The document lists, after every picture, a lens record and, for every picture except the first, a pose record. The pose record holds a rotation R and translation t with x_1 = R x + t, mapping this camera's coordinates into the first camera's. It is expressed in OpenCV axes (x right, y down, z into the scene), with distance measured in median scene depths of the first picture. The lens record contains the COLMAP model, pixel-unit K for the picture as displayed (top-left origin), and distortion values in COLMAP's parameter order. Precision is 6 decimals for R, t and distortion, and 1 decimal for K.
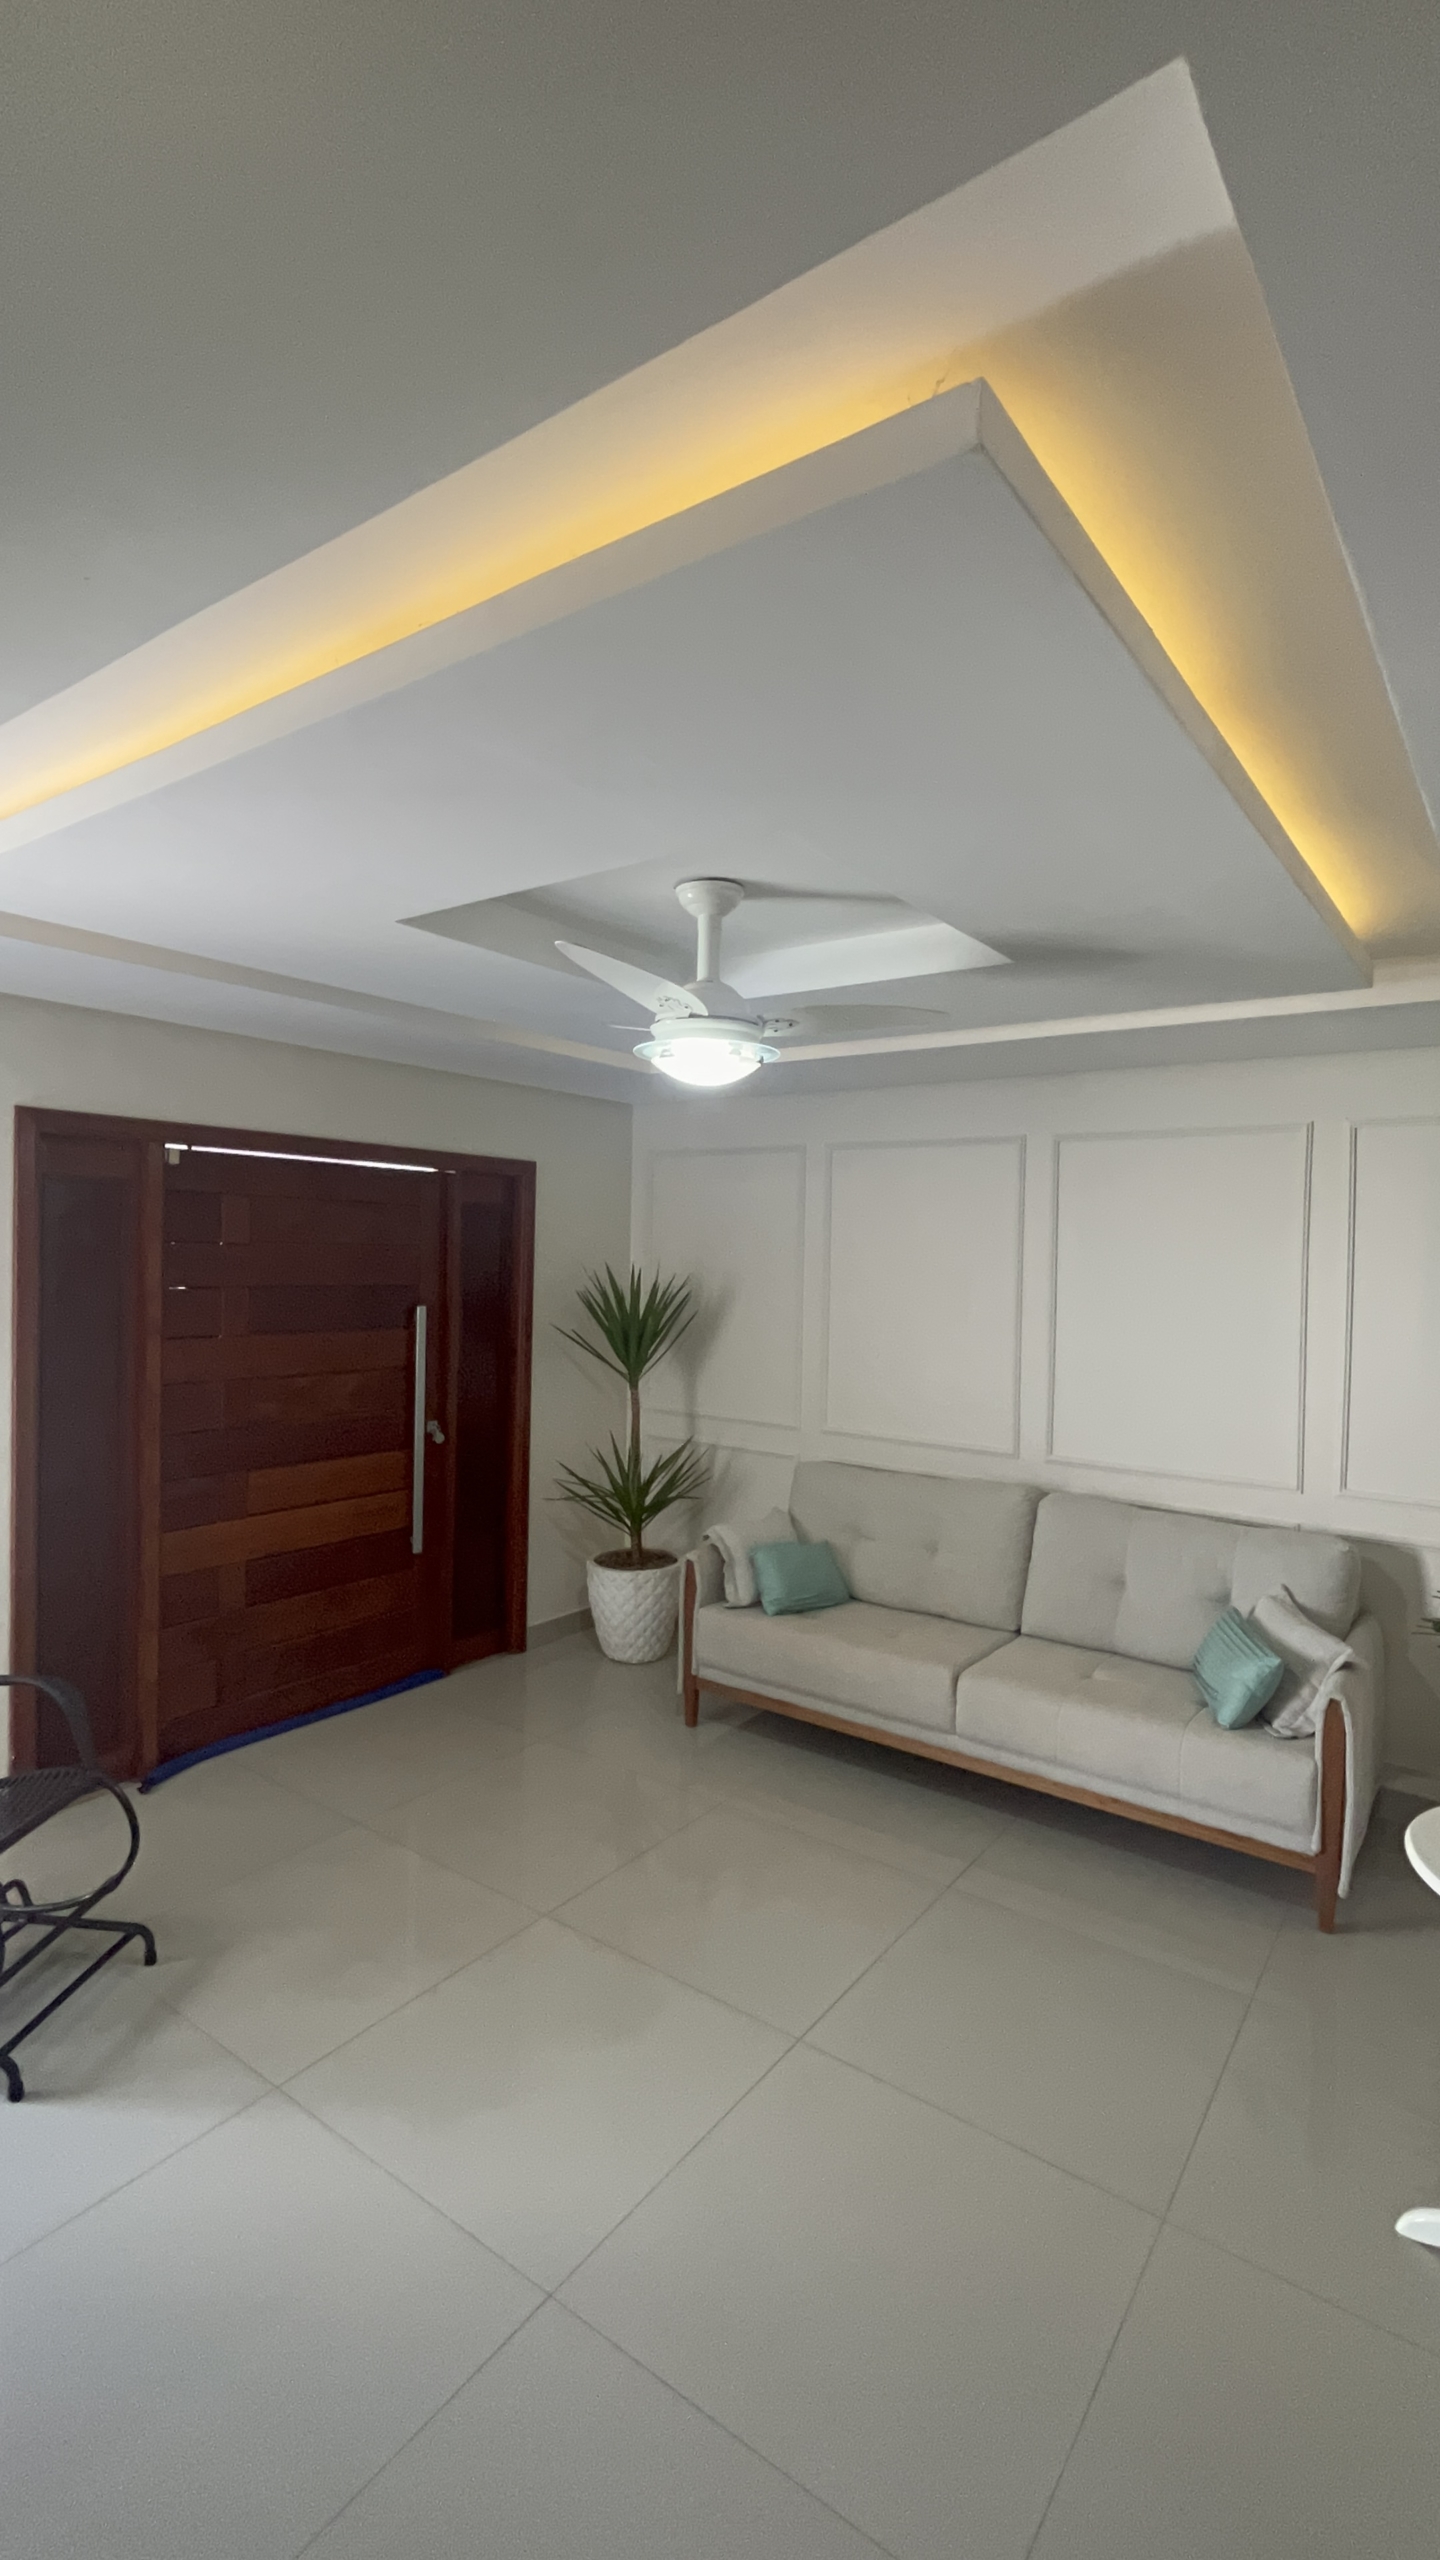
lens RADIAL K [[1144.5, 0, 720.0], [0, 1144.5, 1280.0], [0, 0, 1]] dist [0.001833, -0.000198]
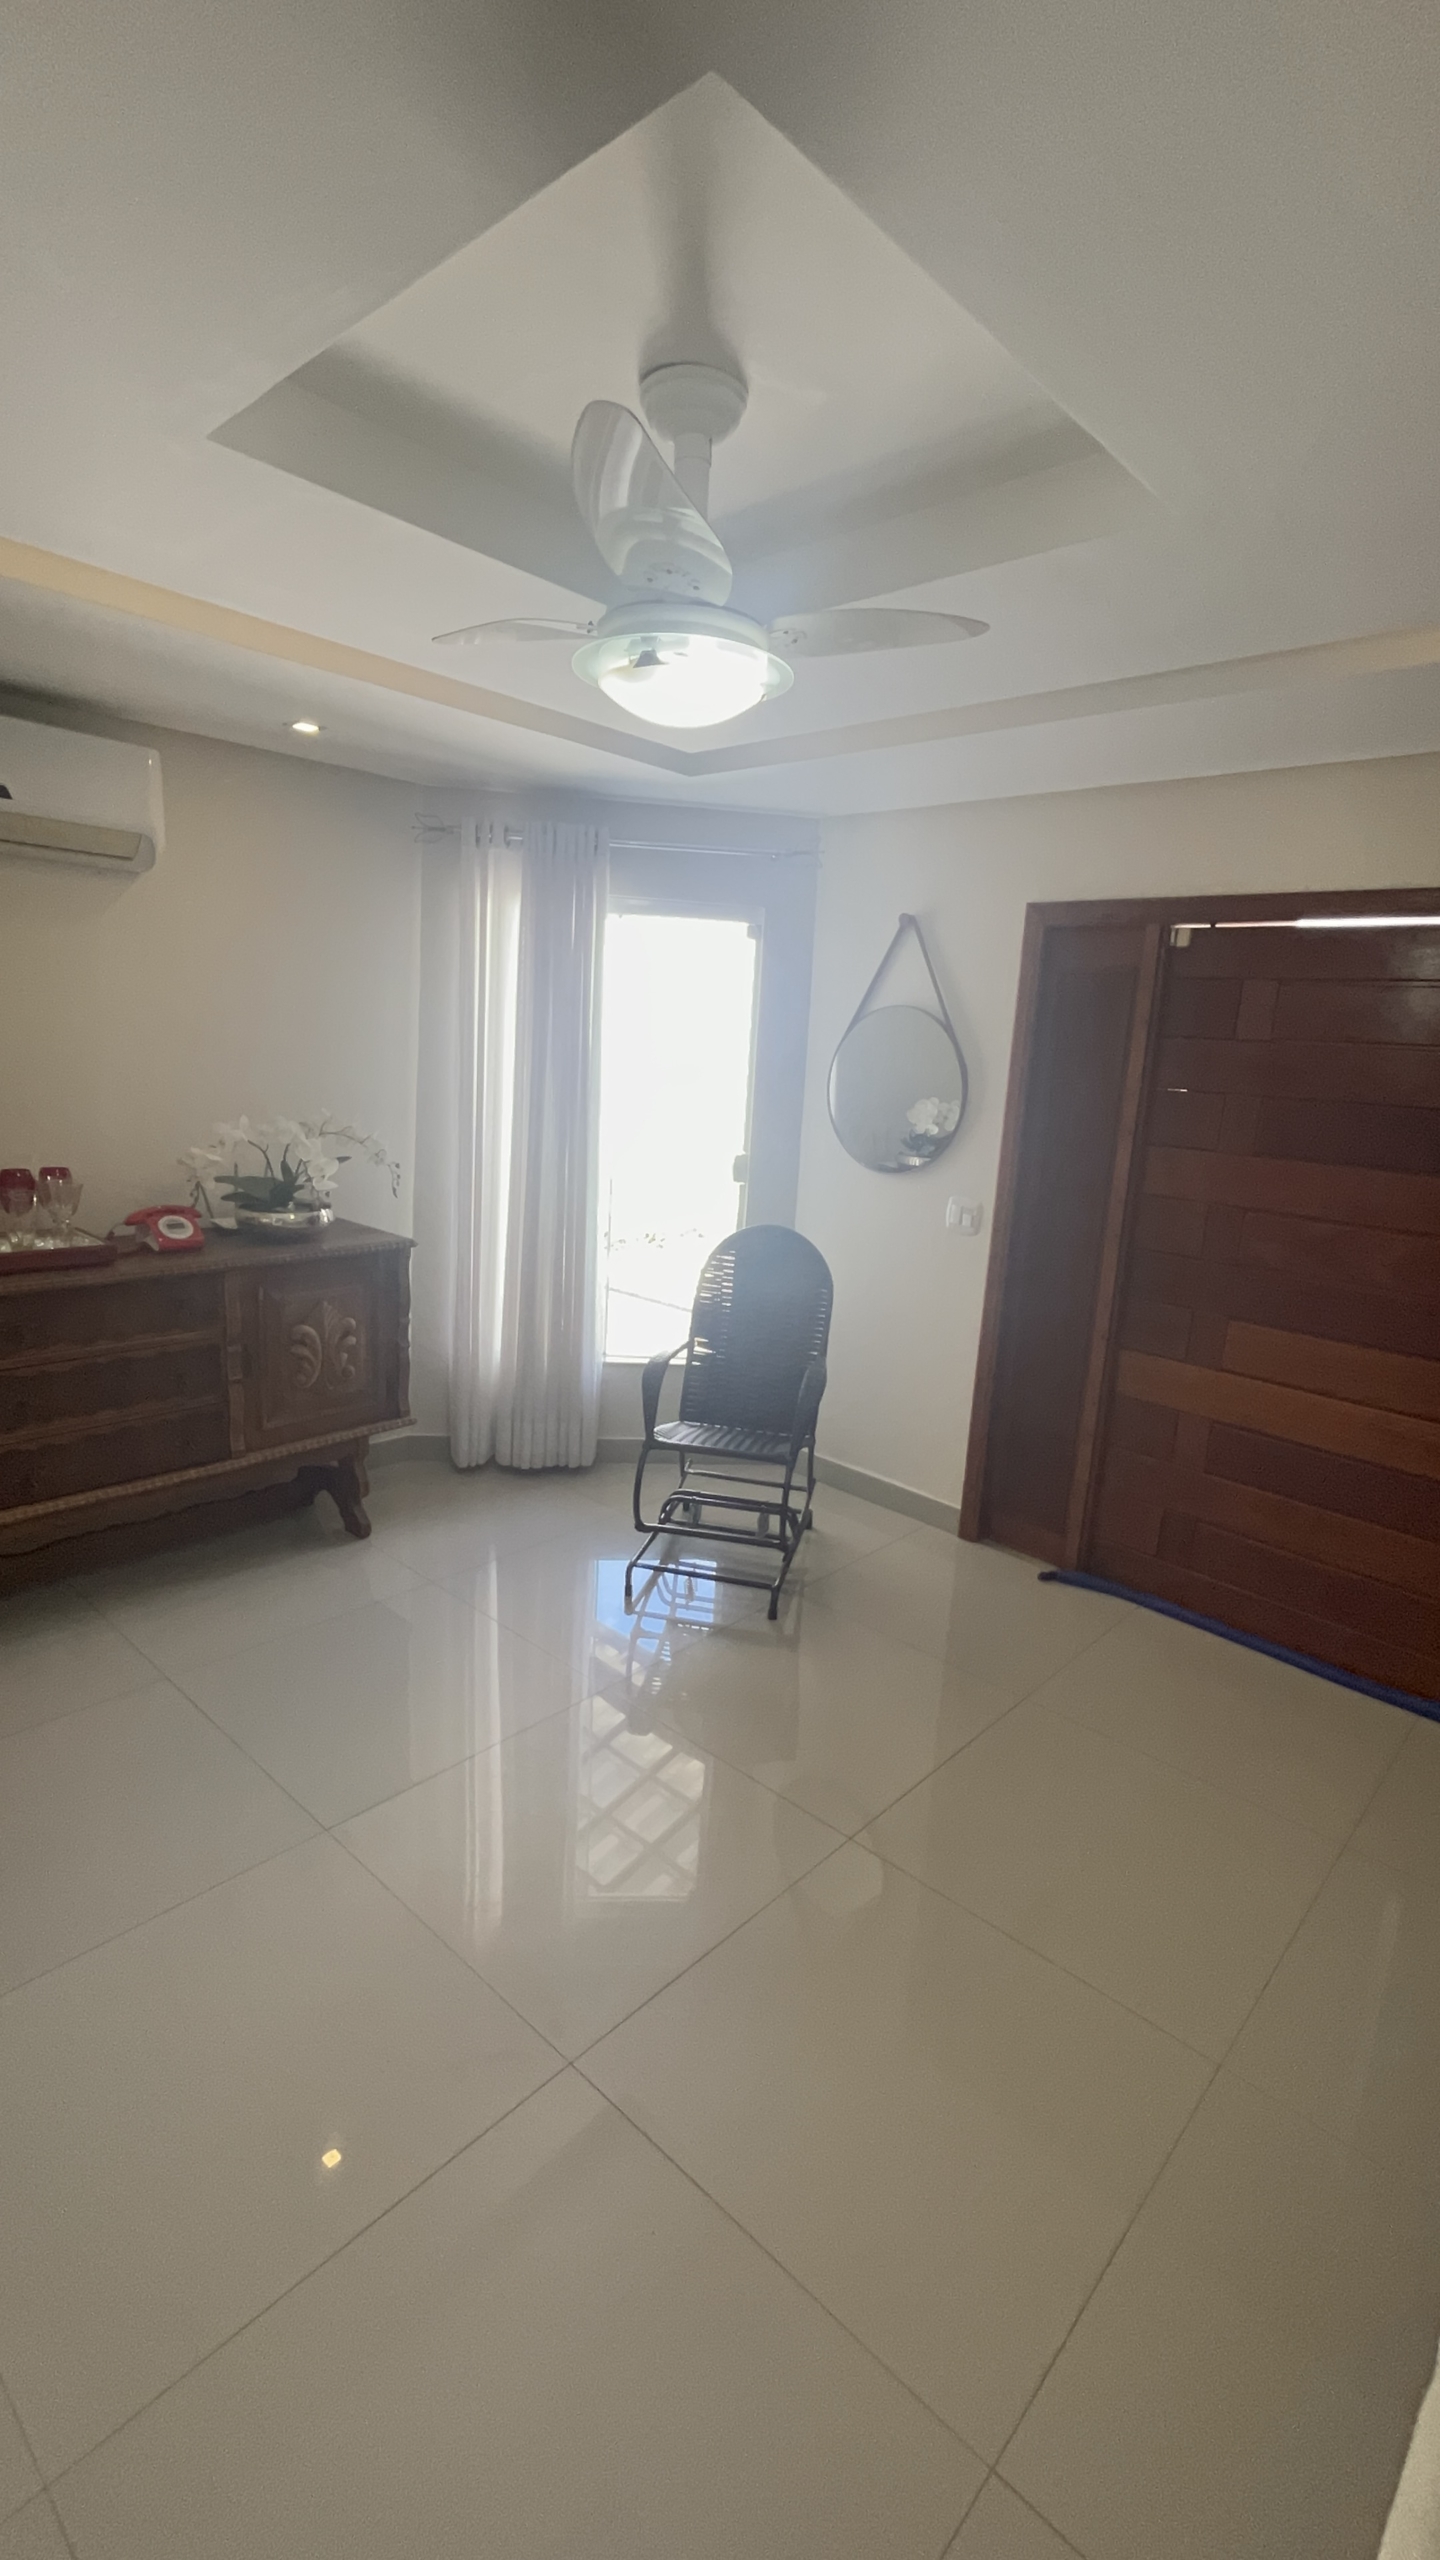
lens RADIAL K [[1144.5, 0, 720.0], [0, 1144.5, 1280.0], [0, 0, 1]] dist [0.001833, -0.000198]
pose [[-0.108183, 0.180860, -0.977541, 0.452999], [-0.083115, 0.978224, 0.190184, 0.011863], [0.990650, 0.101823, -0.090795, 0.721121]]
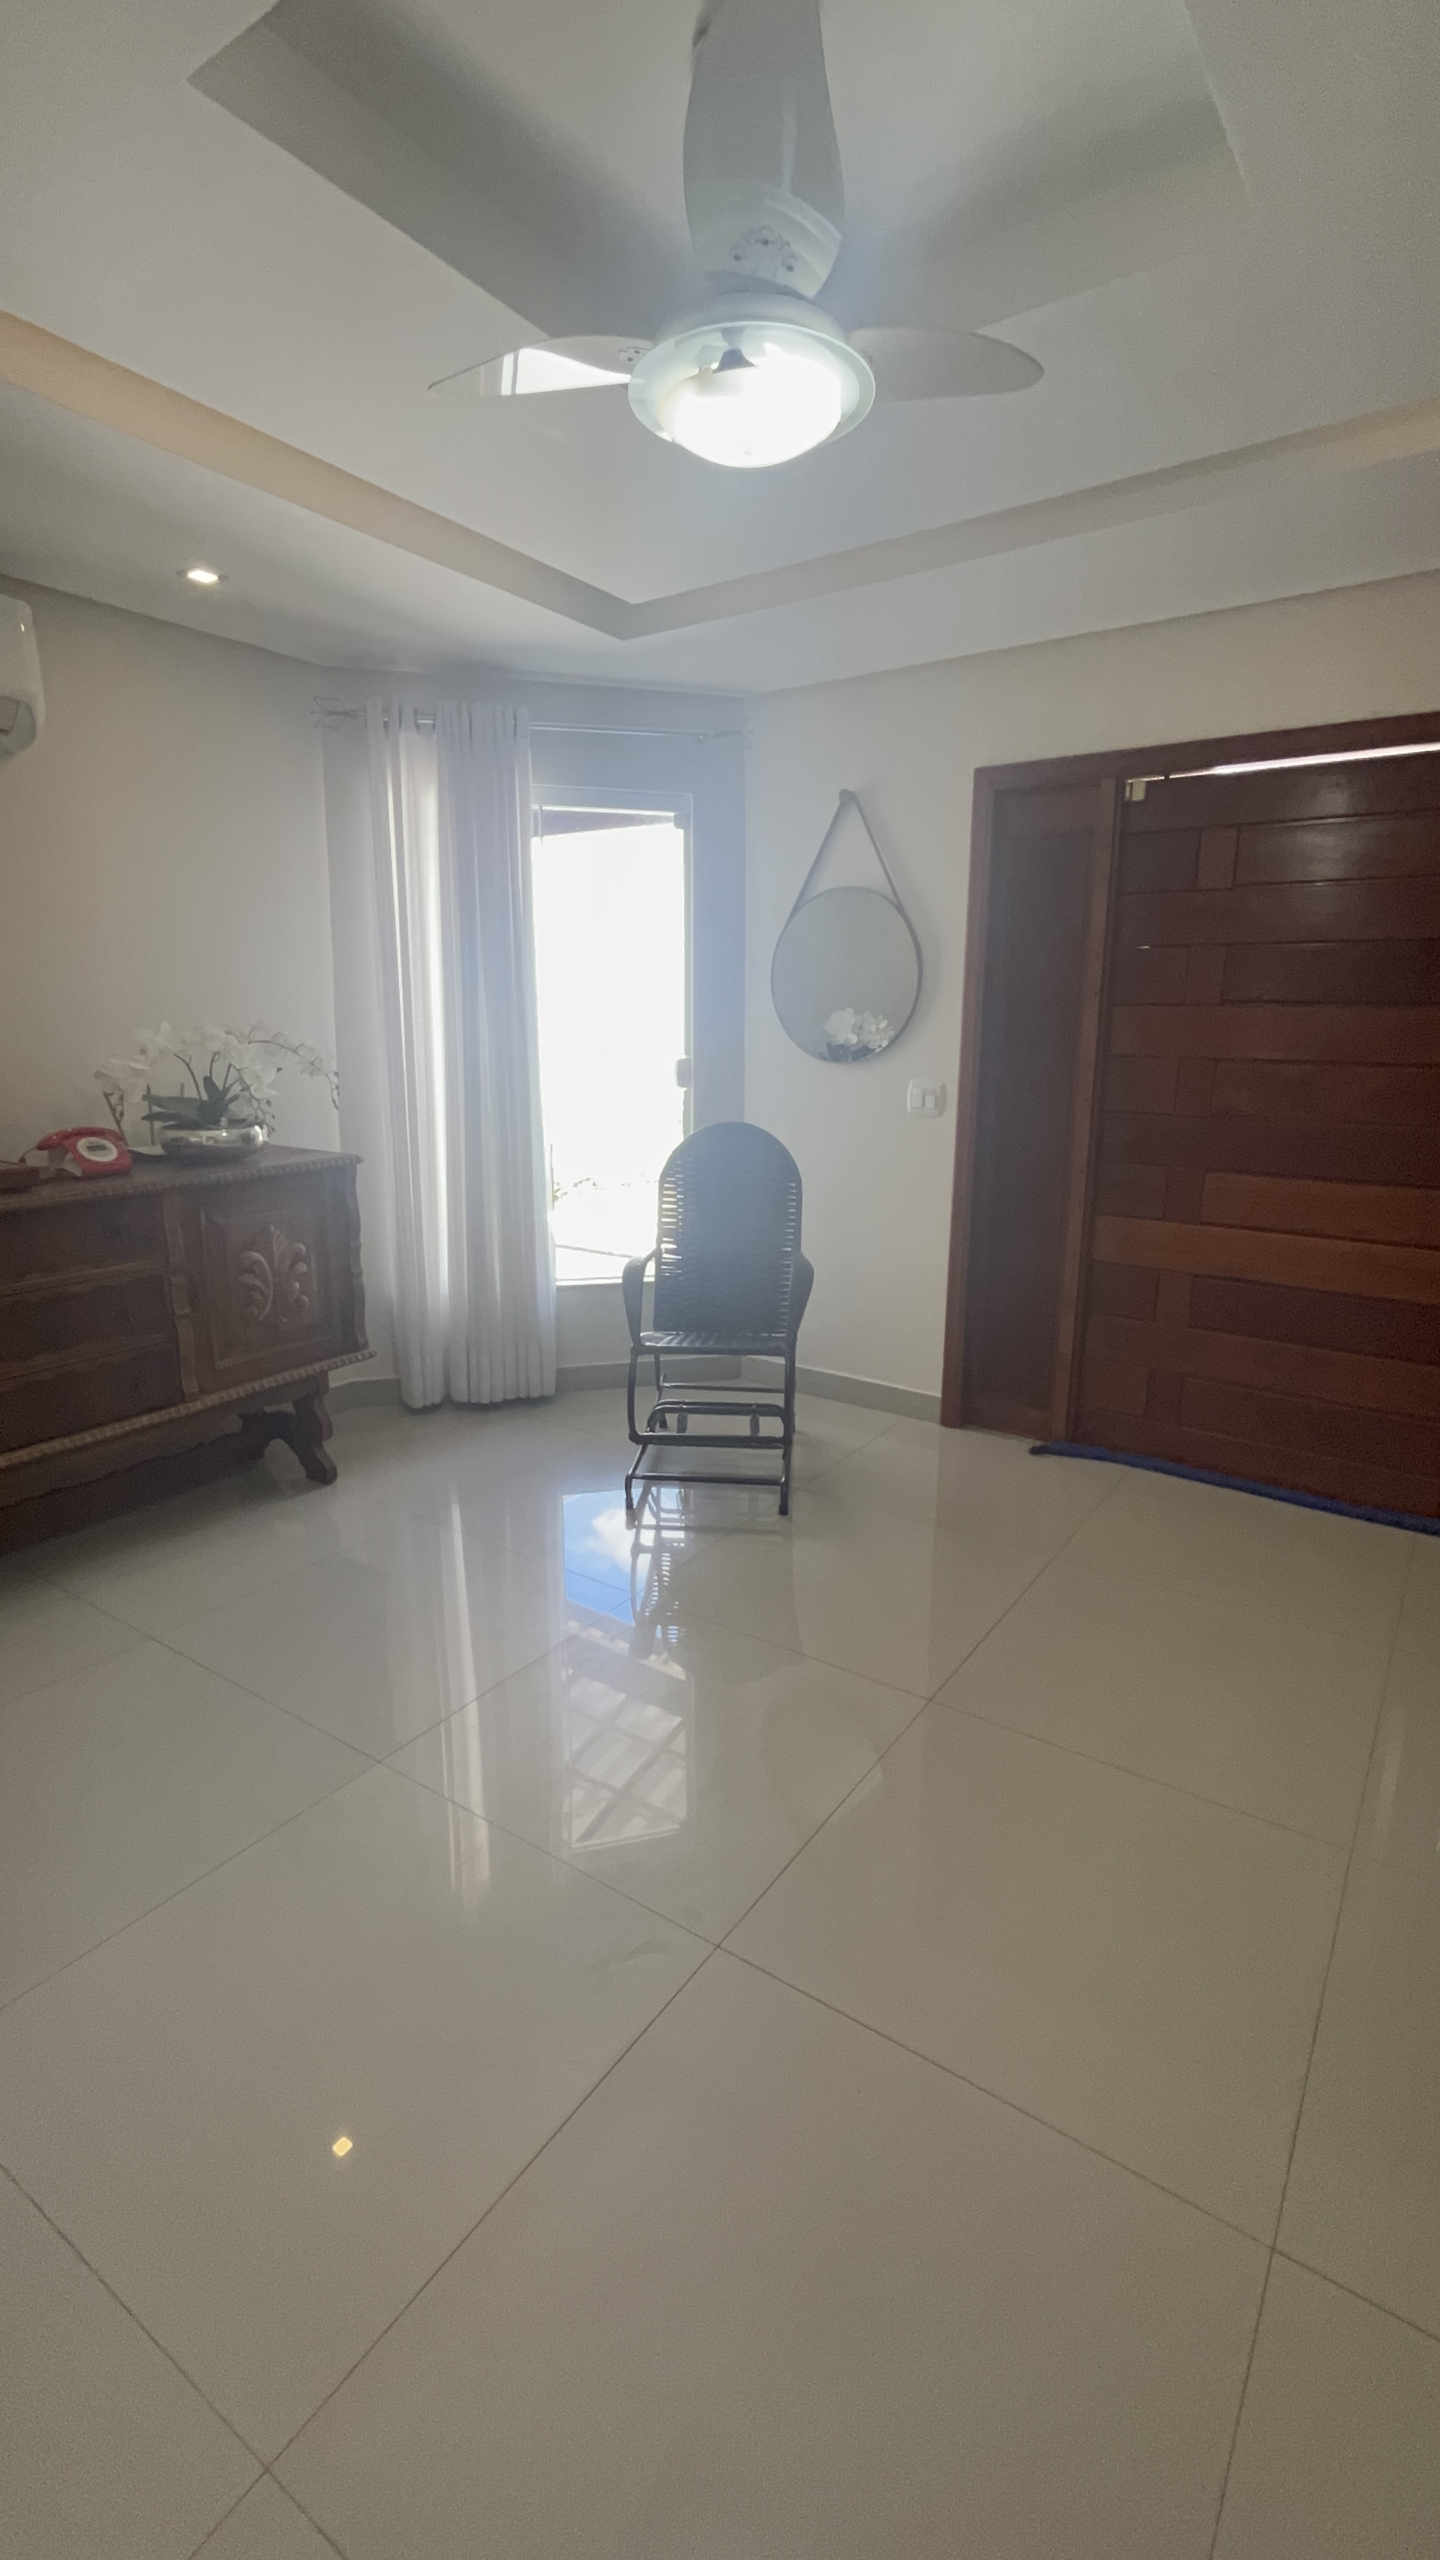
lens RADIAL K [[1143.7, 0, 724.9], [0, 1143.7, 1280.2], [0, 0, 1]] dist [-0.002495, 0.000592]
pose [[0.033112, 0.207429, -0.977690, 0.430933], [-0.029171, 0.978010, 0.206509, 0.084202], [0.999026, 0.021682, 0.038434, 0.628725]]
